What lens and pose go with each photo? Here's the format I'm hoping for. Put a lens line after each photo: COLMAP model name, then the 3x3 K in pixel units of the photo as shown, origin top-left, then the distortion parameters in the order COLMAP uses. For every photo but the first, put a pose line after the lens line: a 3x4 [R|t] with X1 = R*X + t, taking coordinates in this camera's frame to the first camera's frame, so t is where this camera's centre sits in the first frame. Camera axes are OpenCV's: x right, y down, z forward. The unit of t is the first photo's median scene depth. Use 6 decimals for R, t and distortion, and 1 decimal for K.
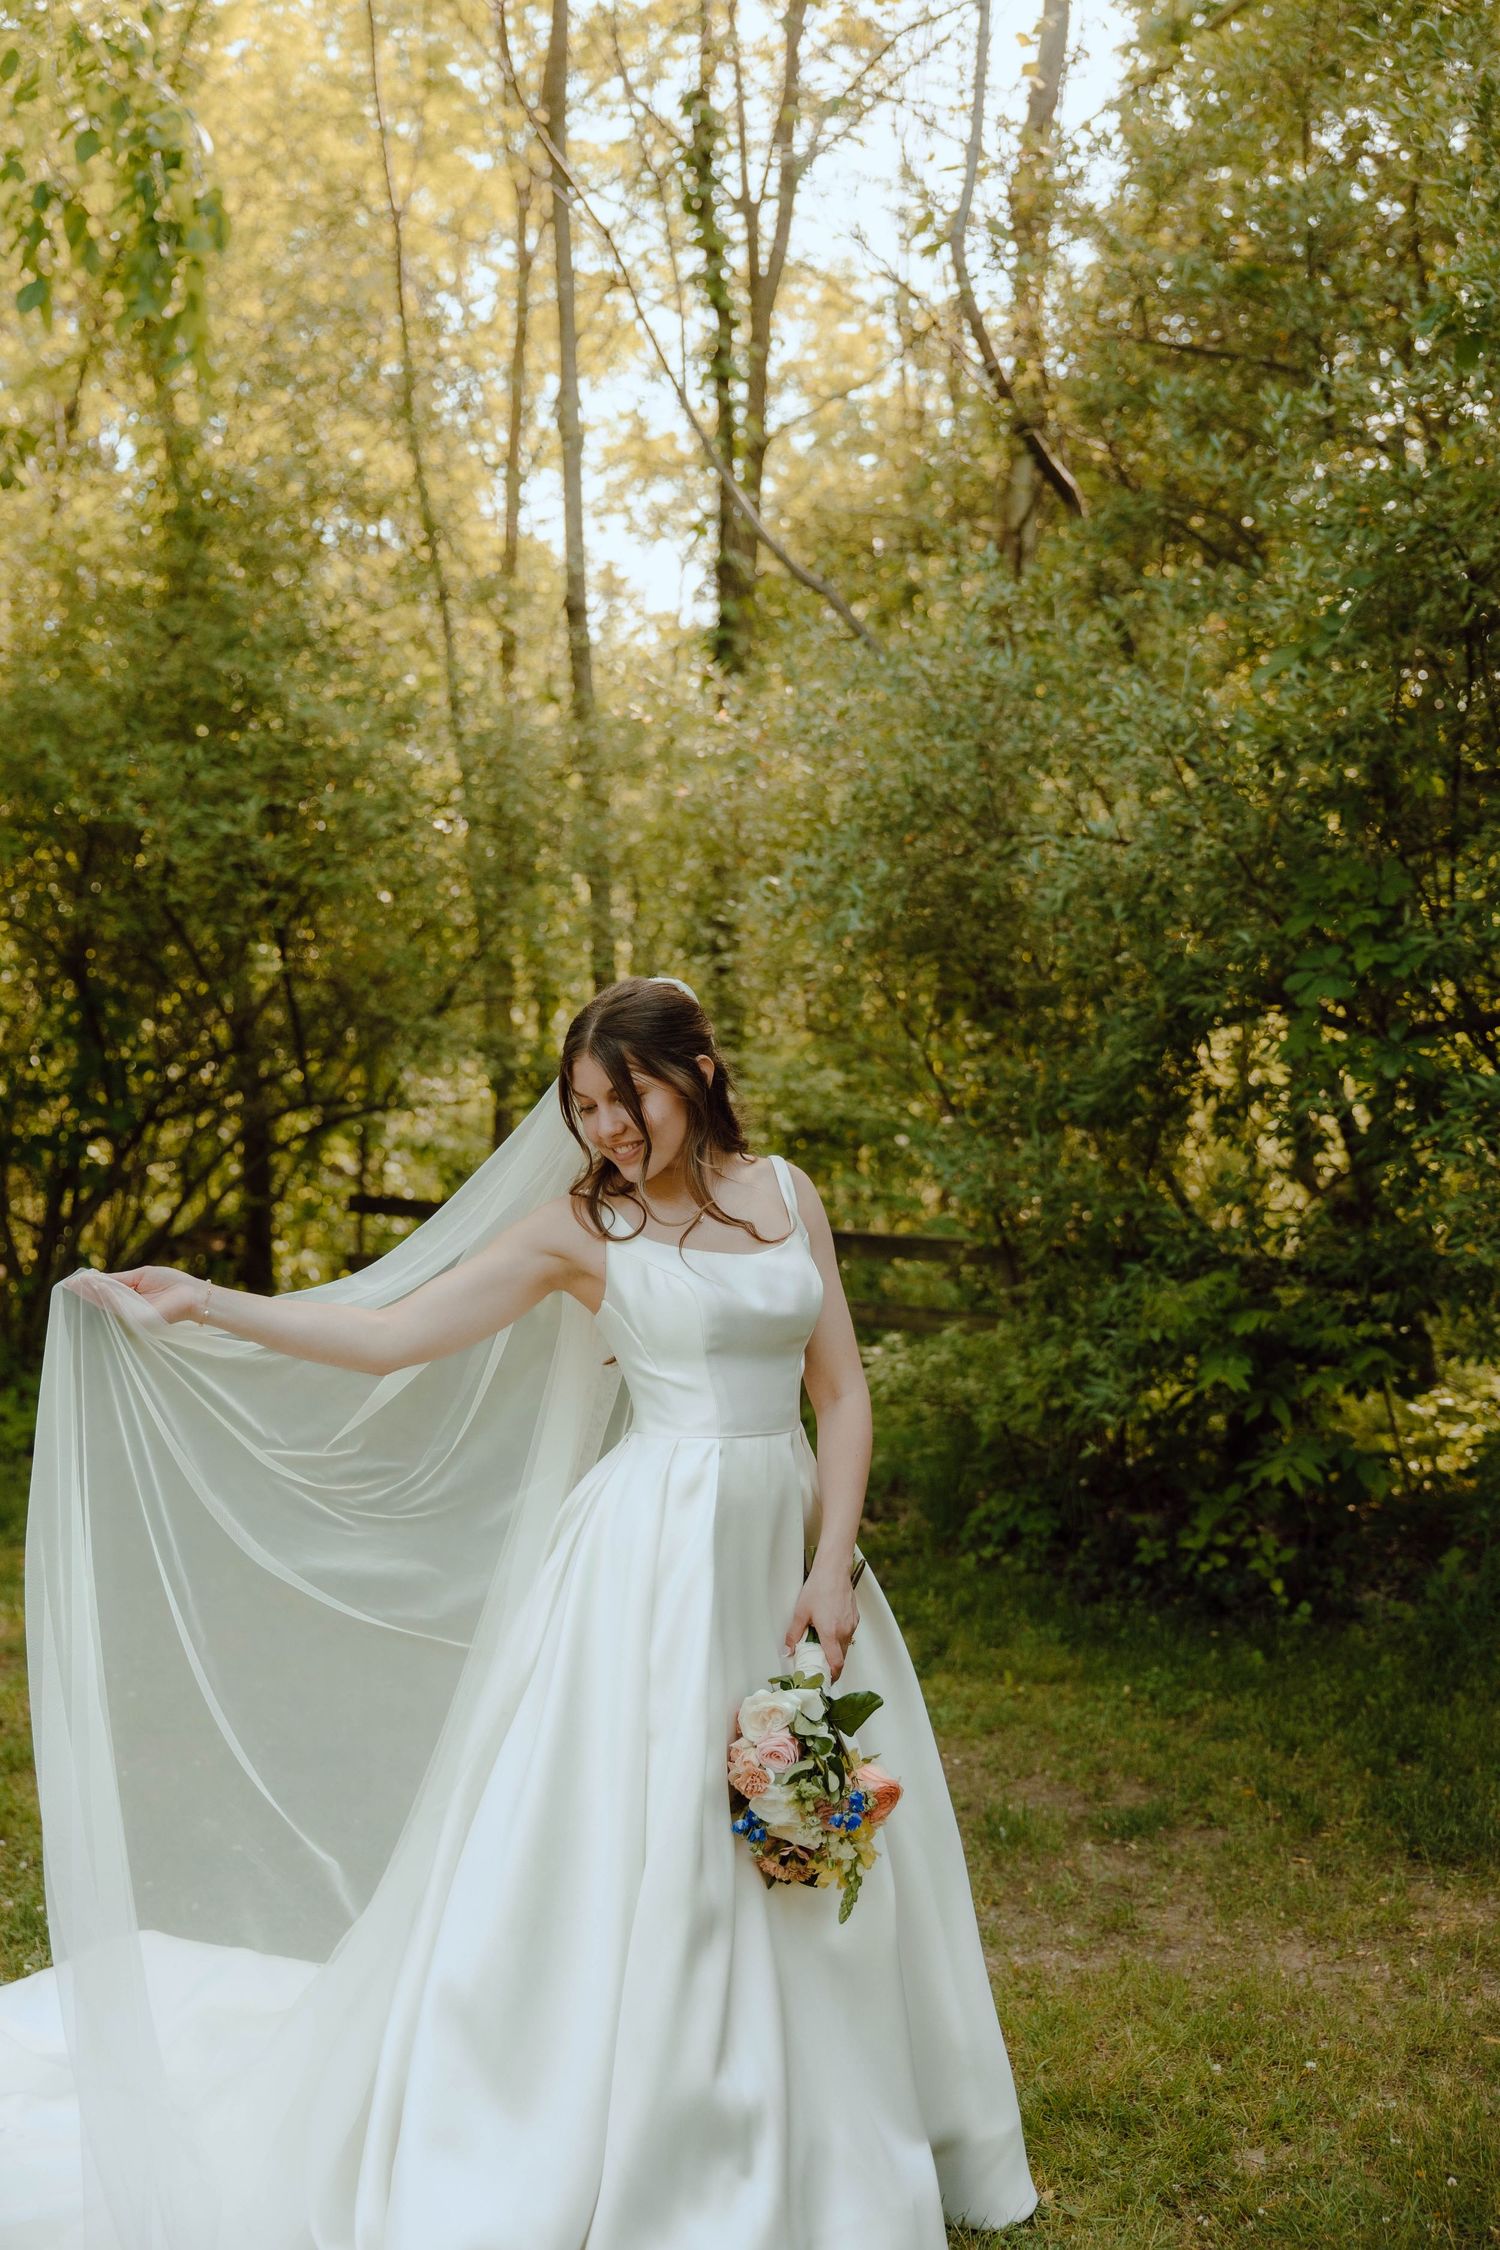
lens RADIAL K [[2691.8, 0, 750.0], [0, 2691.8, 1125.0], [0, 0, 1]] dist [-0.009087, -0.000711]
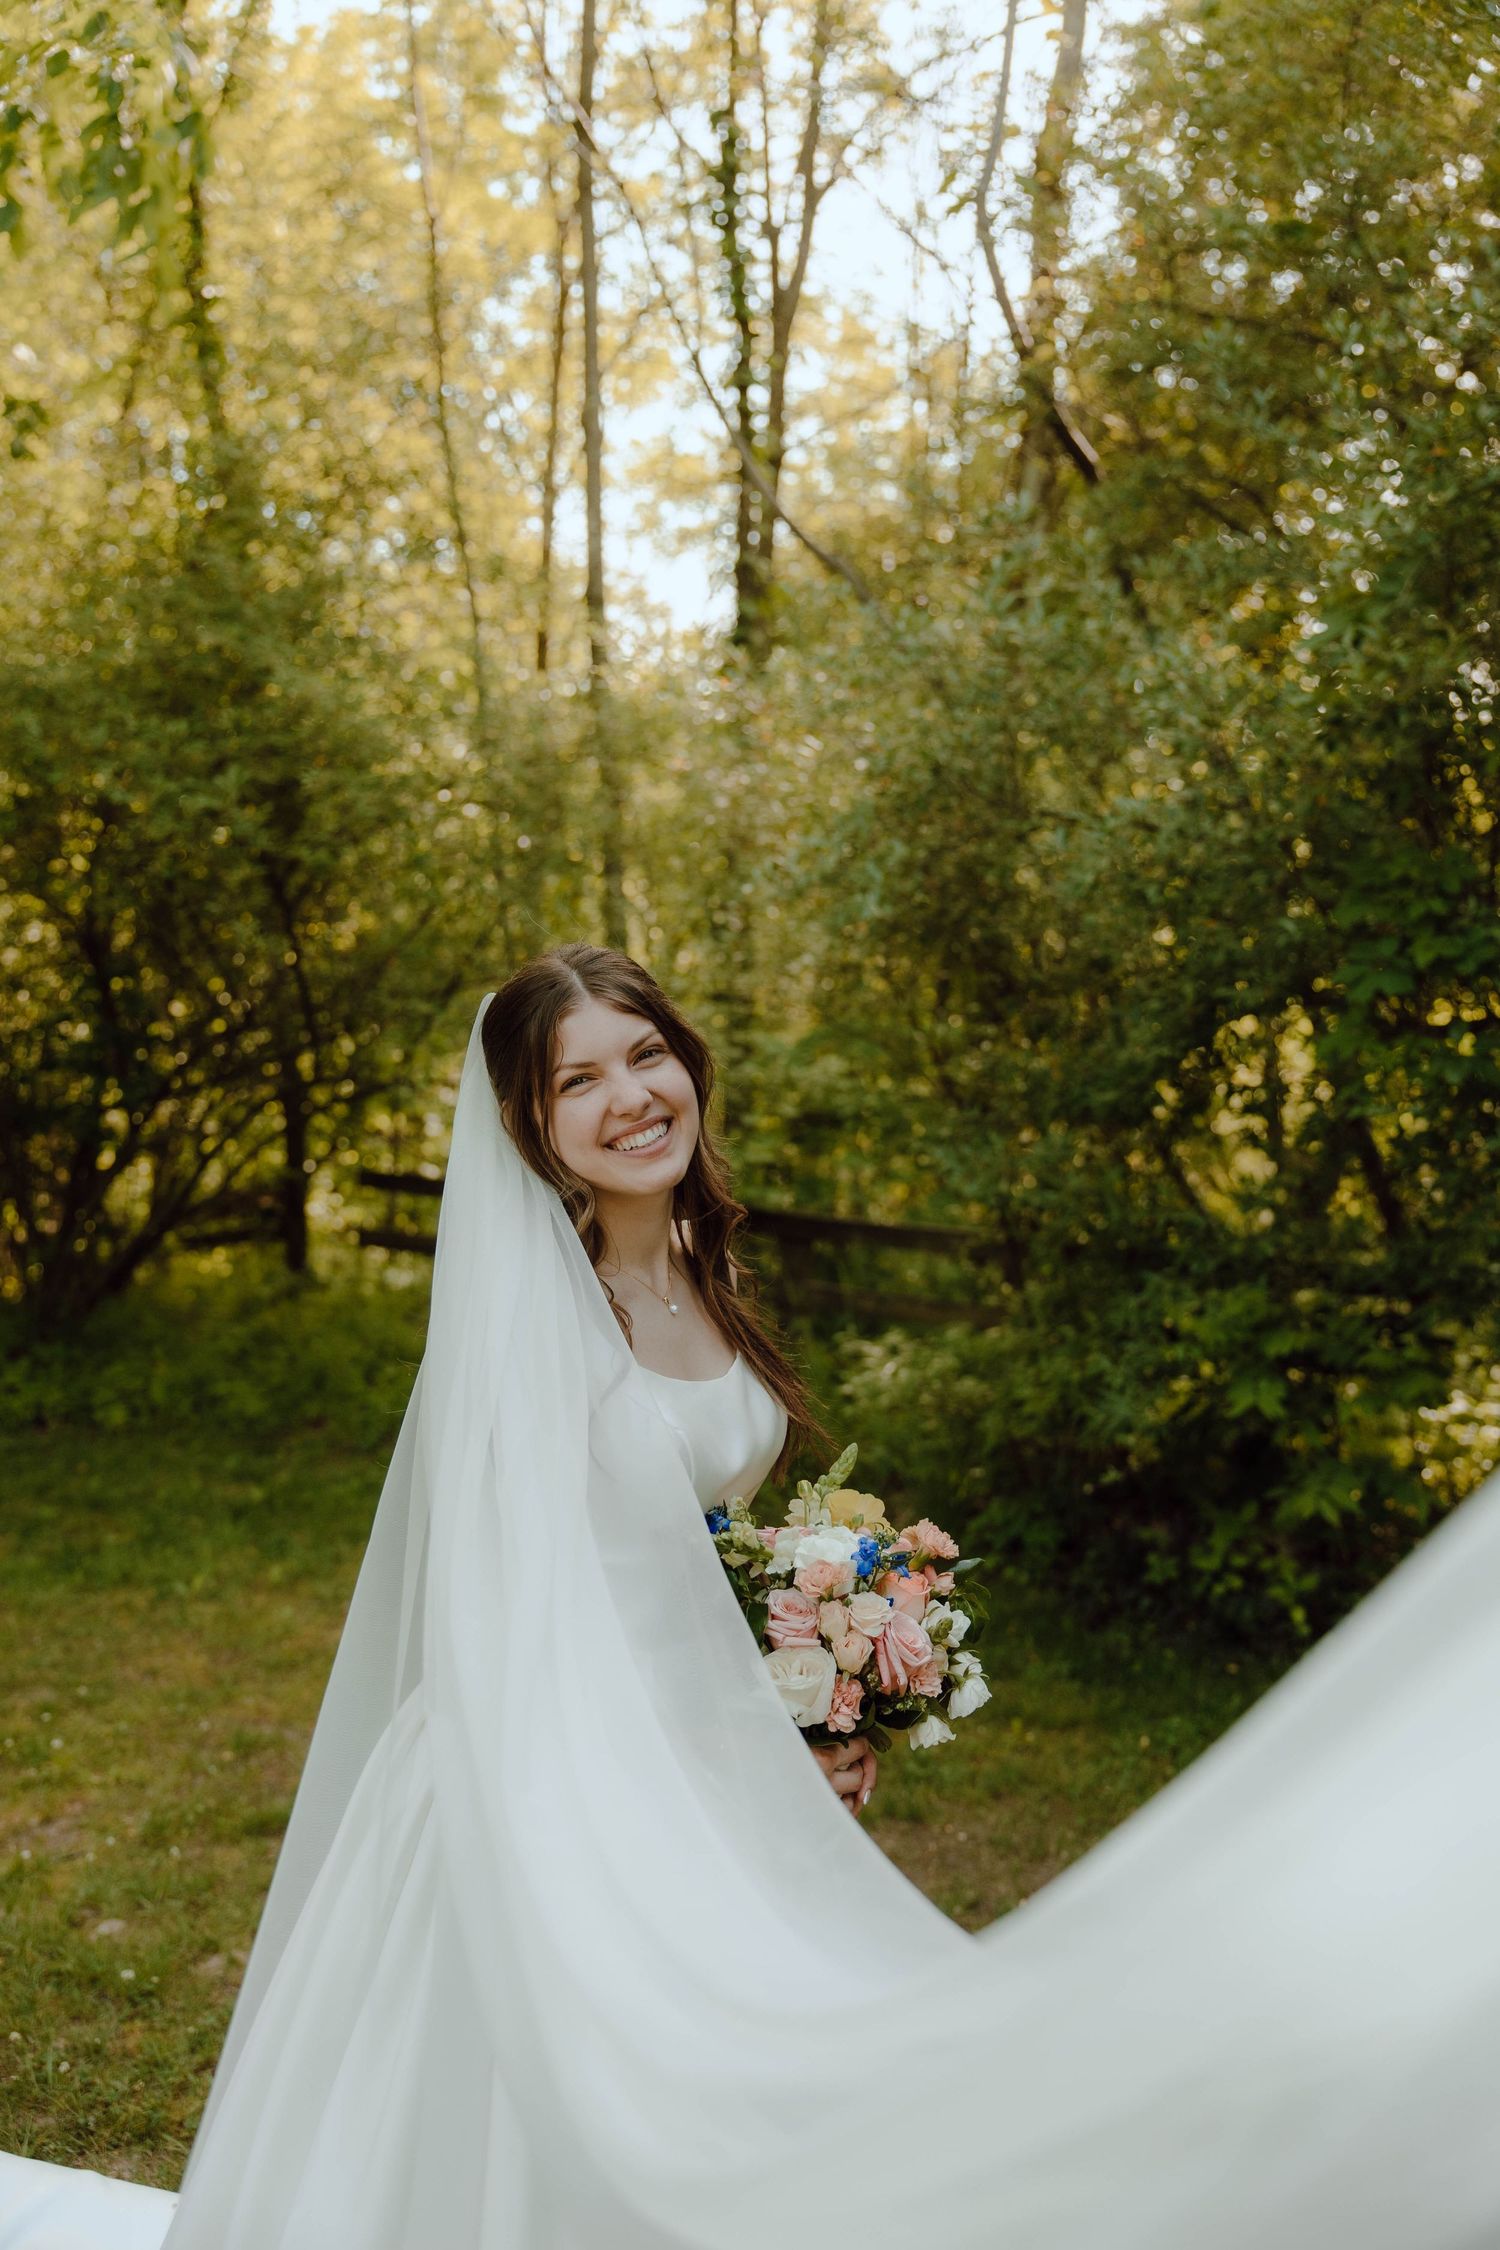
lens RADIAL K [[2305.4, 0, 750.0], [0, 2305.4, 1125.0], [0, 0, 1]] dist [0.074689, -0.180151]
pose [[0.999835, 0.017094, -0.006075, 0.004367], [-0.016993, 0.999723, 0.016290, -0.008674], [0.006352, -0.016184, 0.999849, 0.151386]]
